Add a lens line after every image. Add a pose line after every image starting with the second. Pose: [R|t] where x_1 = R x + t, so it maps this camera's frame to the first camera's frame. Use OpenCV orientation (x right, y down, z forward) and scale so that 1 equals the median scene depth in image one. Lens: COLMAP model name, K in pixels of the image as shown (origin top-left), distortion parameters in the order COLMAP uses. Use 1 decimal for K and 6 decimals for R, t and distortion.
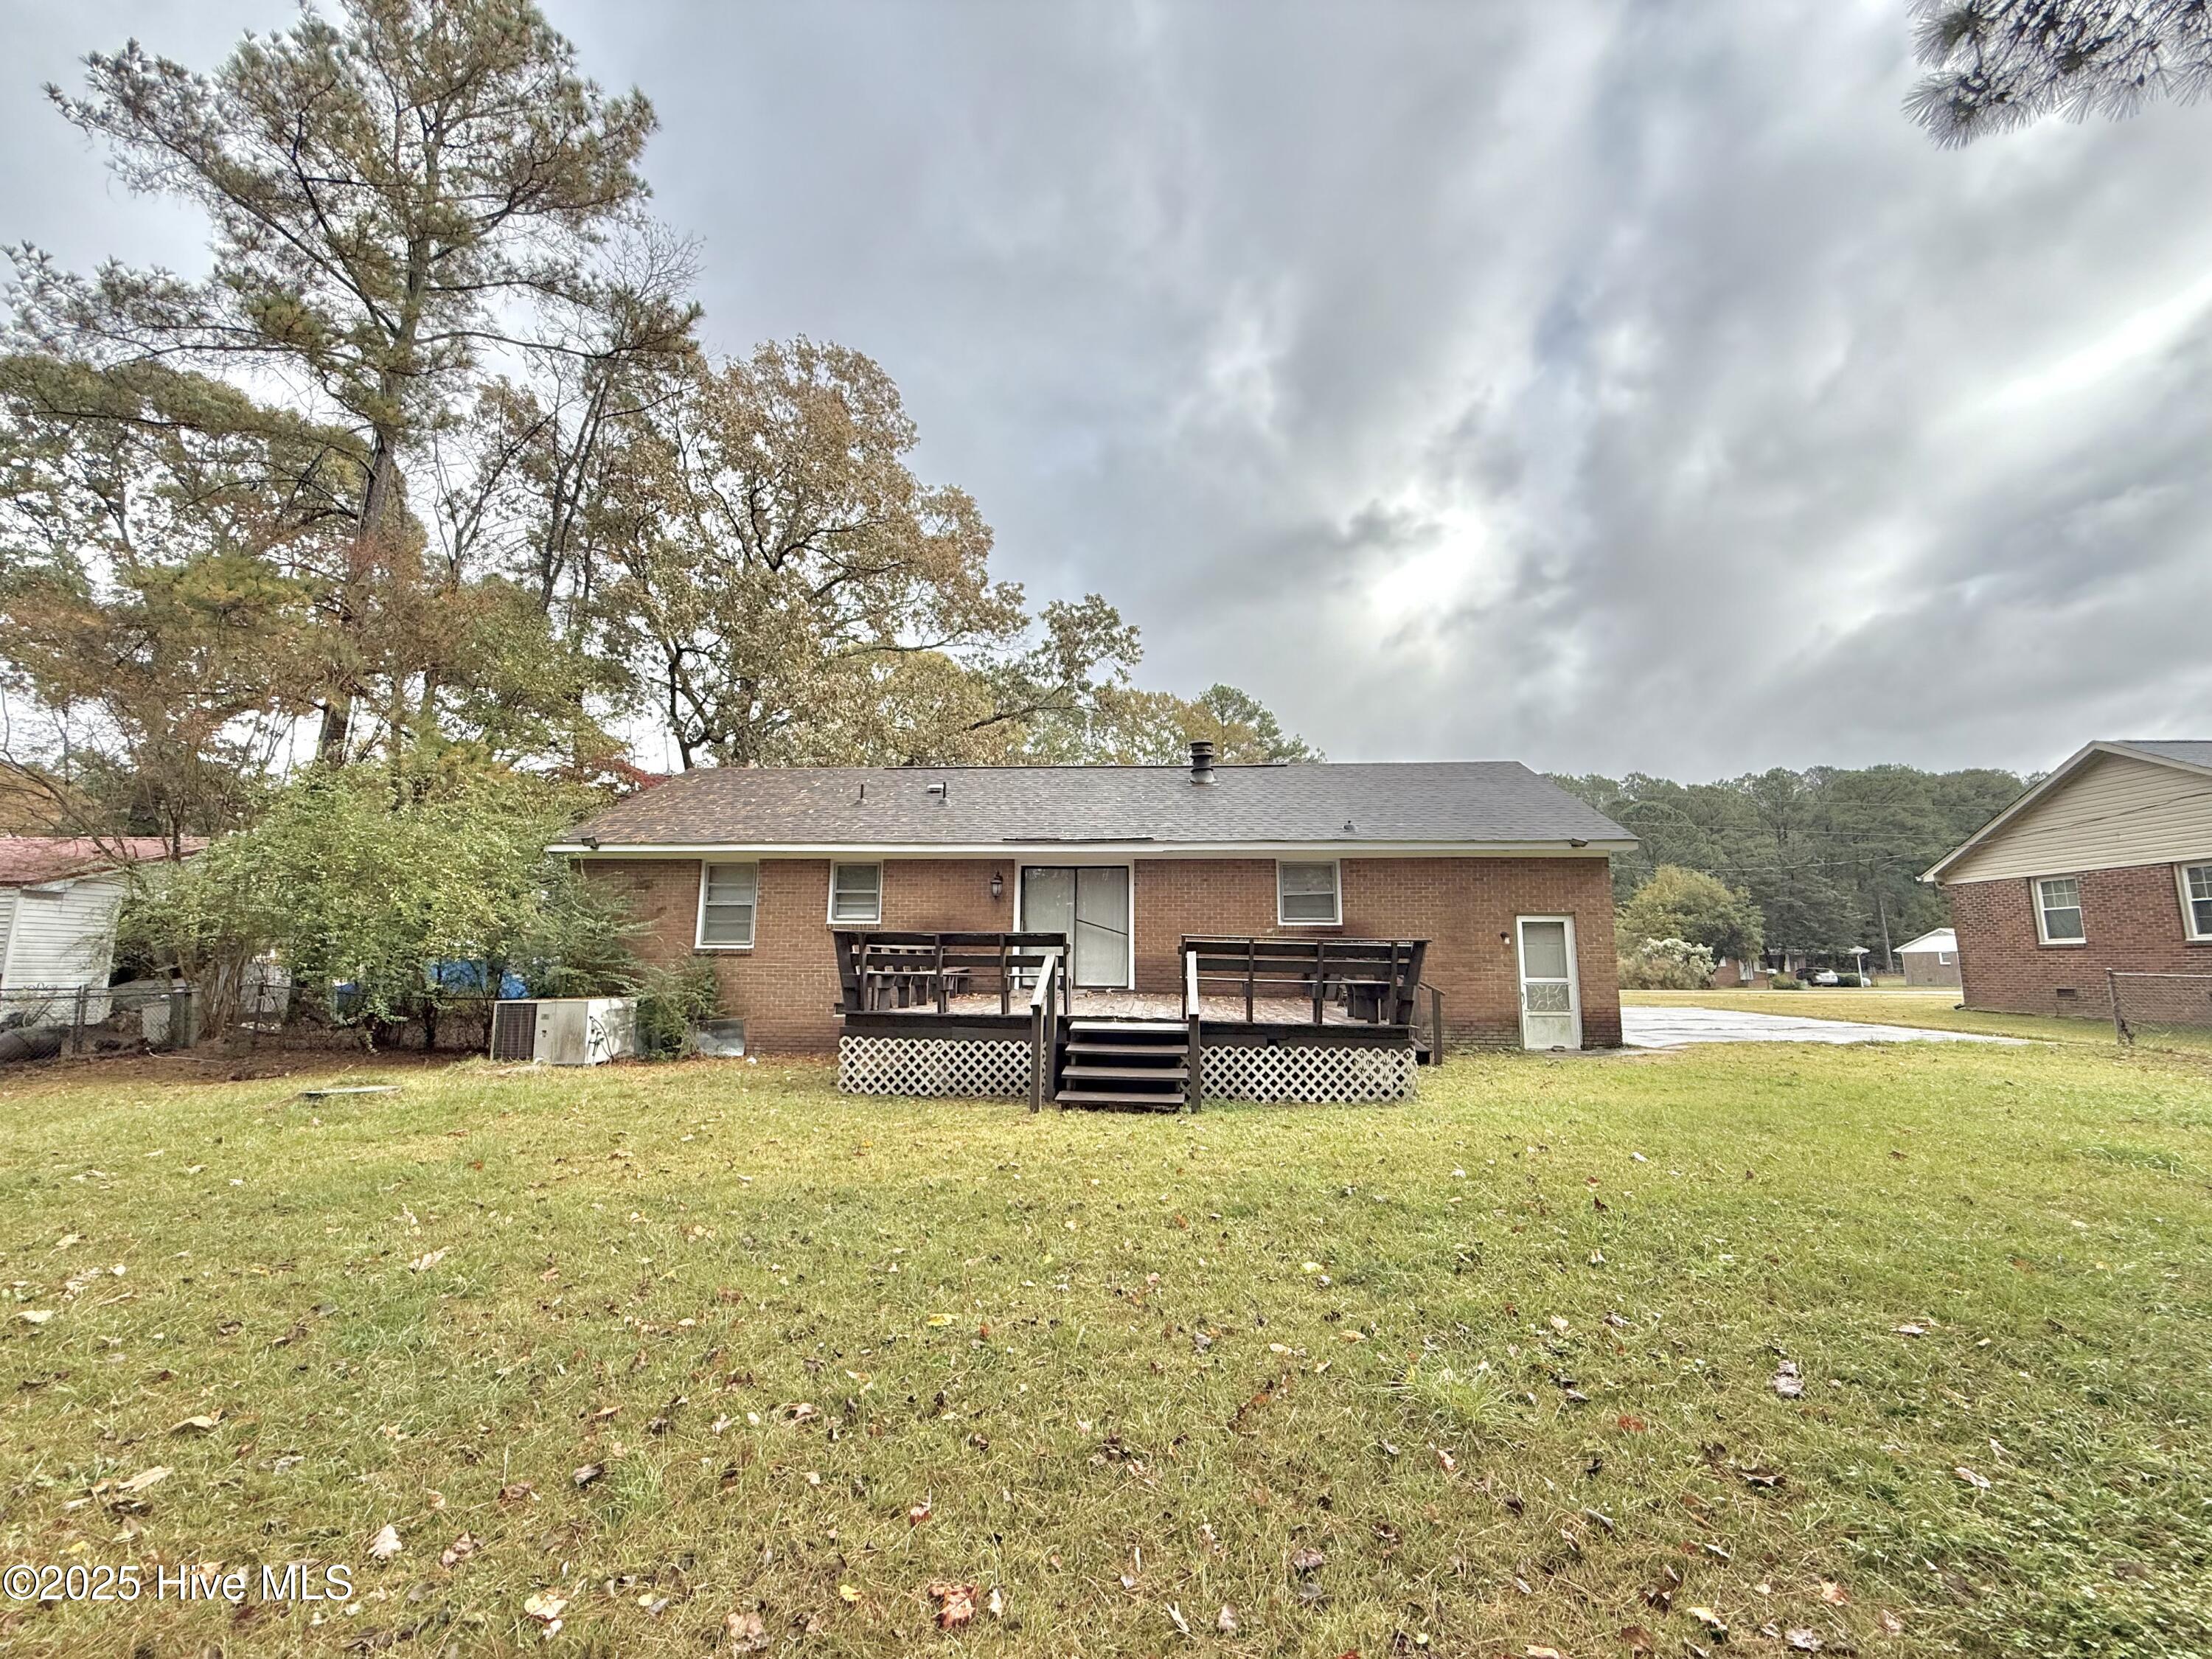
lens RADIAL K [[862.7, 0, 1107.7], [0, 862.7, 857.4], [0, 0, 1]] dist [0.000954, -0.000076]
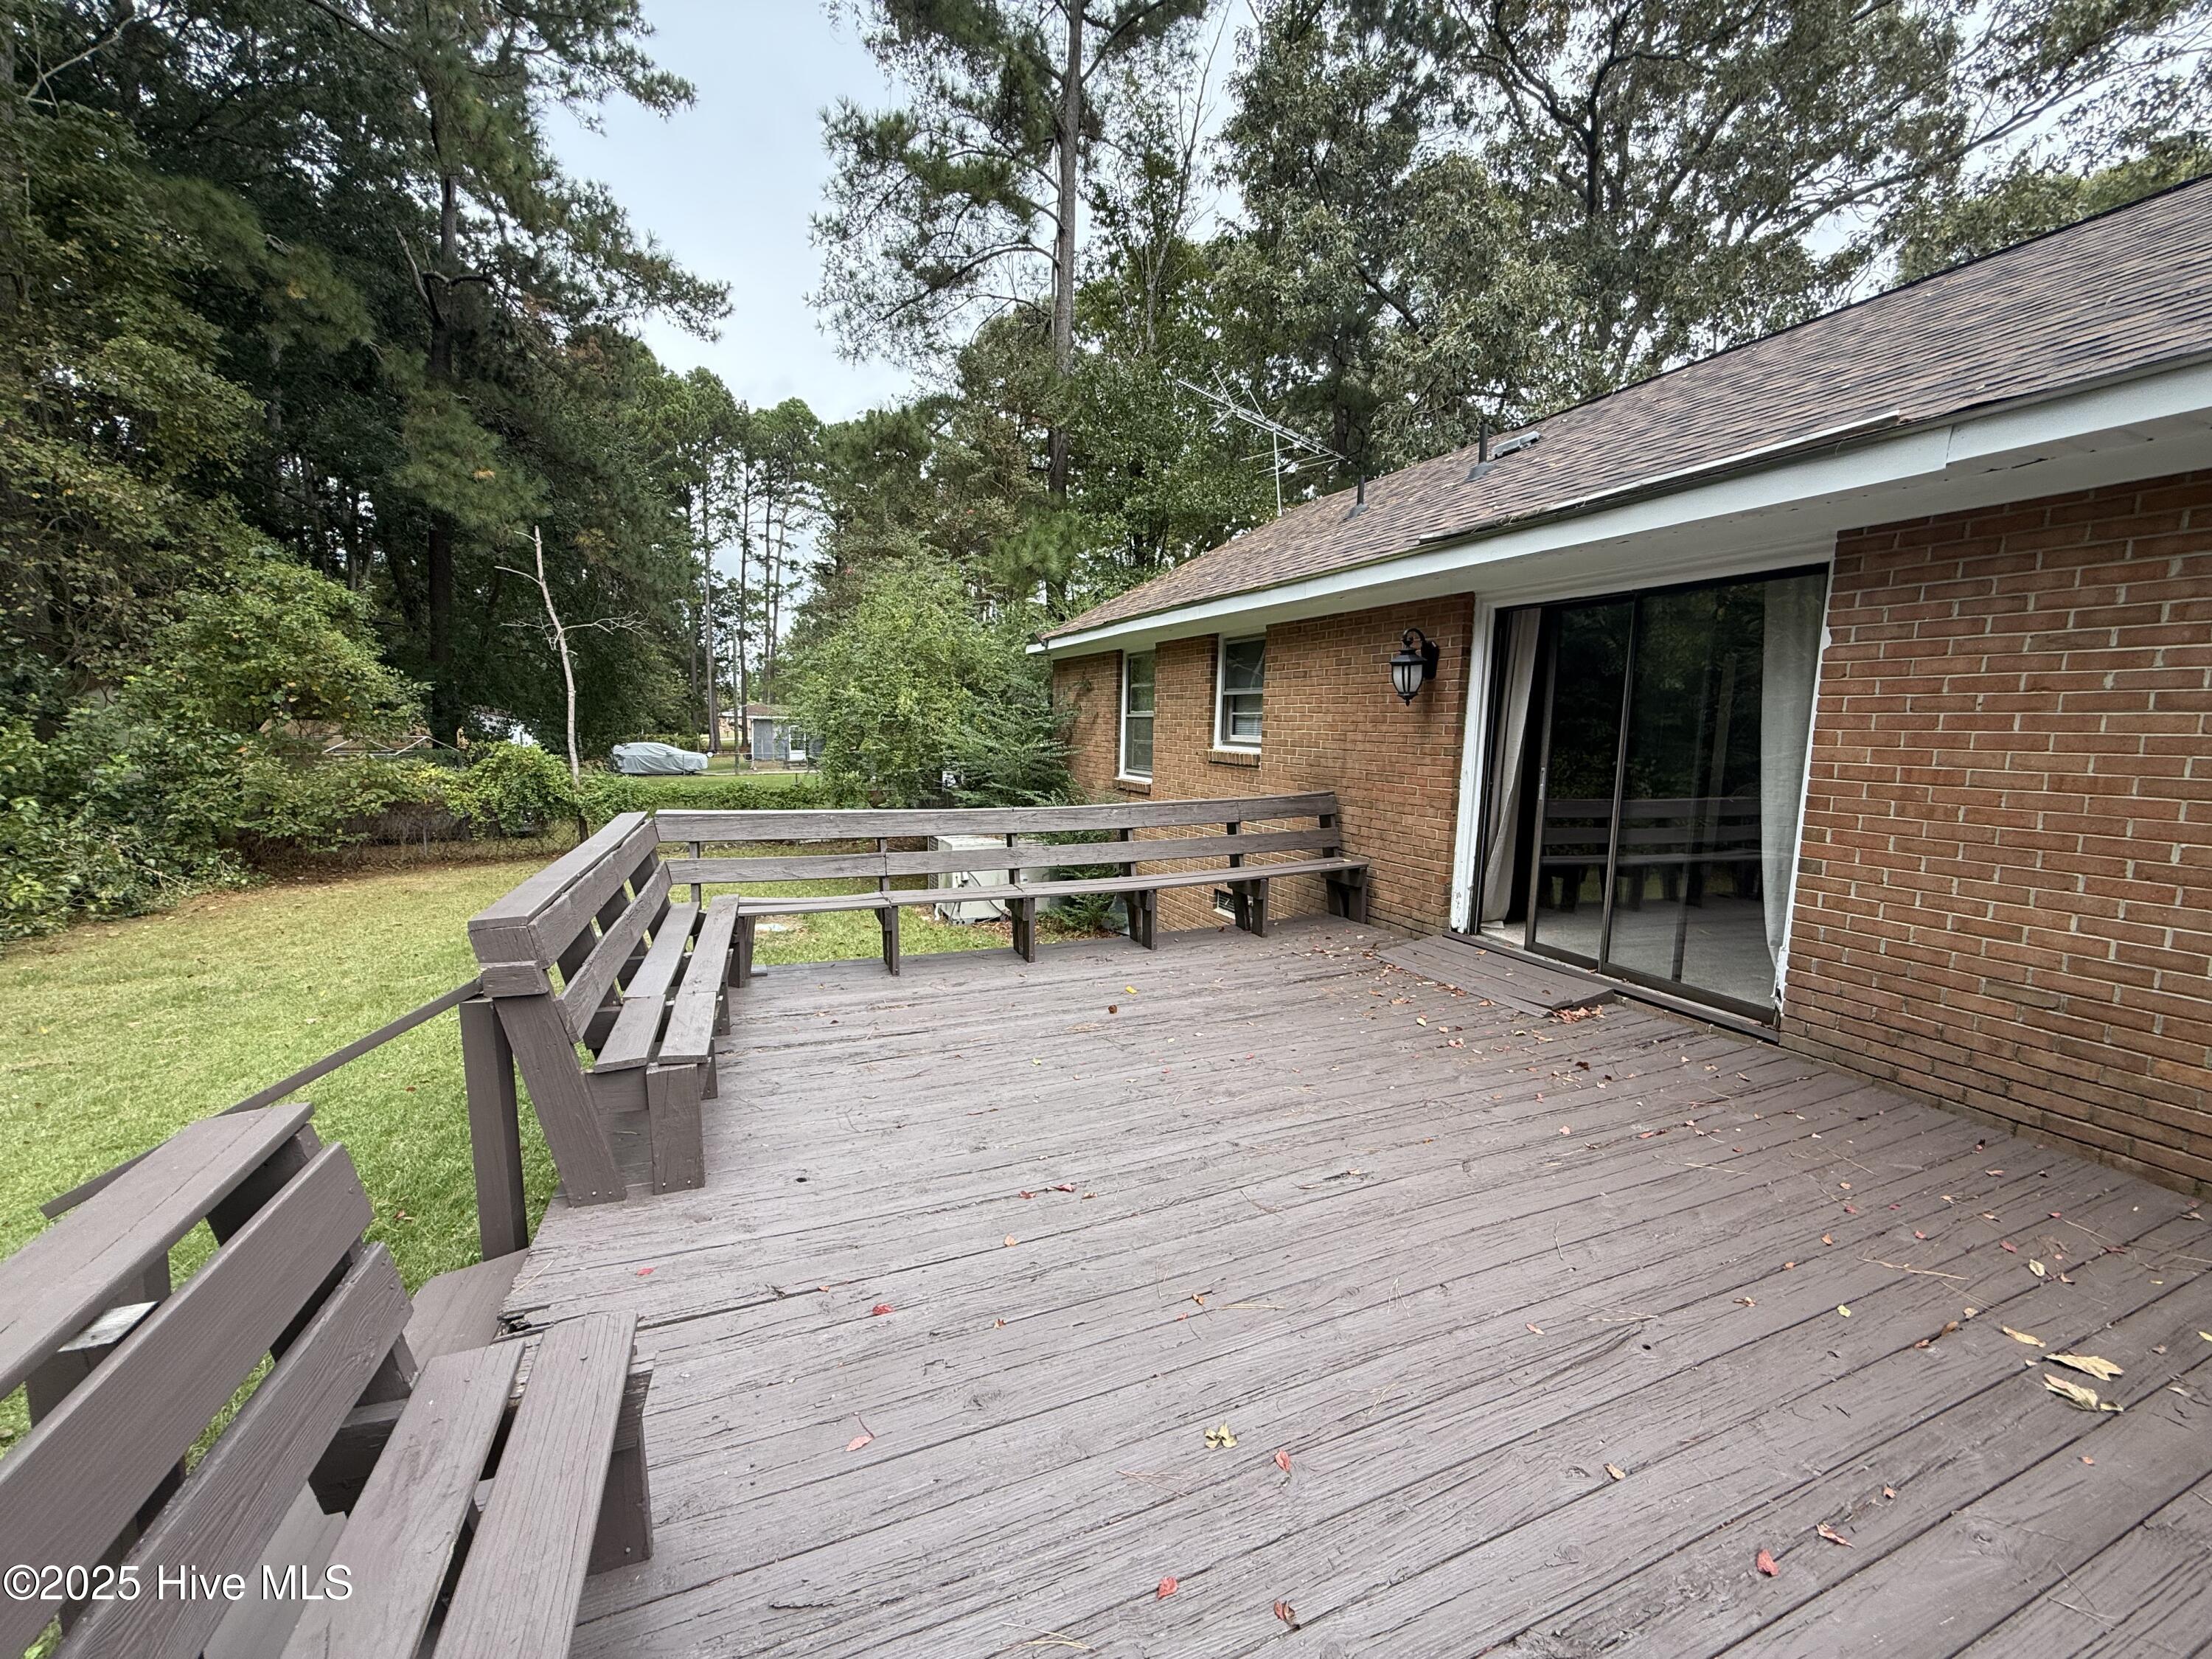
lens RADIAL K [[883.3, 0, 1102.5], [0, 883.3, 834.0], [0, 0, 1]] dist [0.000785, 0.000003]
pose [[0.438263, 0.116400, -0.891278, 0.162500], [0.100758, 0.978968, 0.177397, 0.020098], [0.893182, -0.167550, 0.417317, 0.695059]]
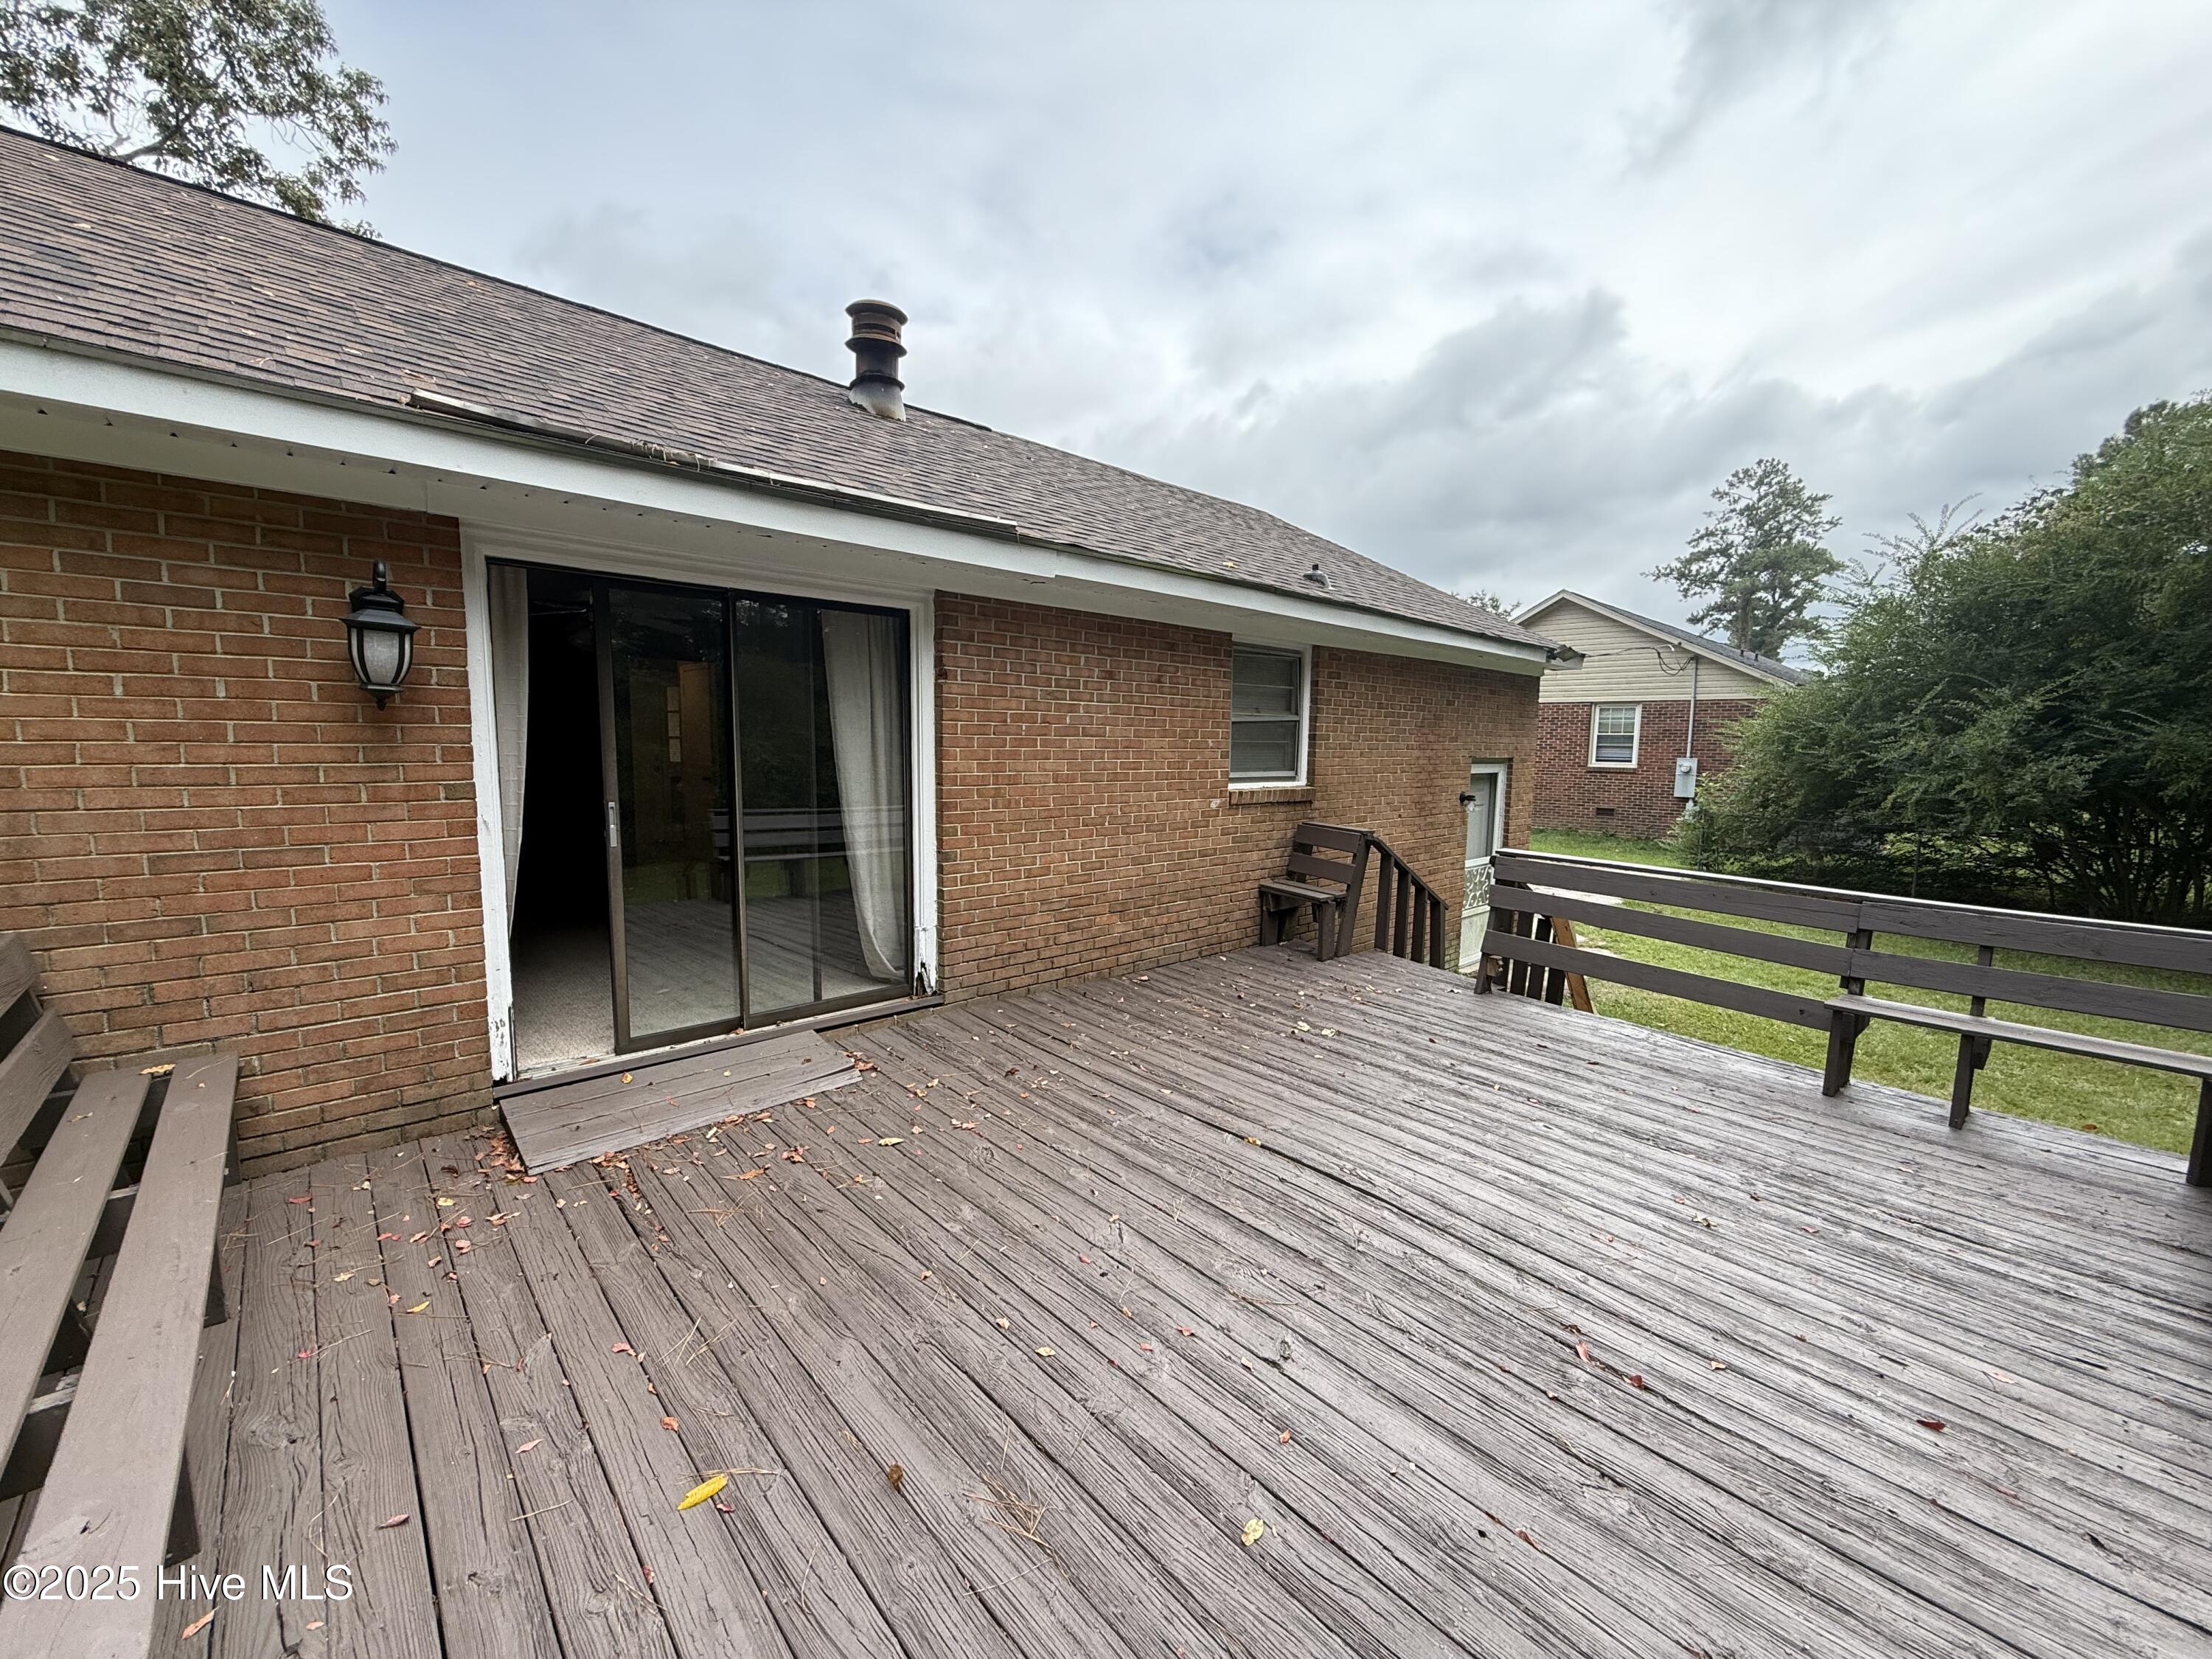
lens RADIAL K [[877.8, 0, 1119.2], [0, 877.8, 832.7], [0, 0, 1]] dist [0.000423, 0.000073]
pose [[0.687897, -0.069362, 0.722487, -0.162034], [-0.102427, 0.976184, 0.191241, 0.019424], [-0.718545, -0.205556, 0.664410, 0.728279]]
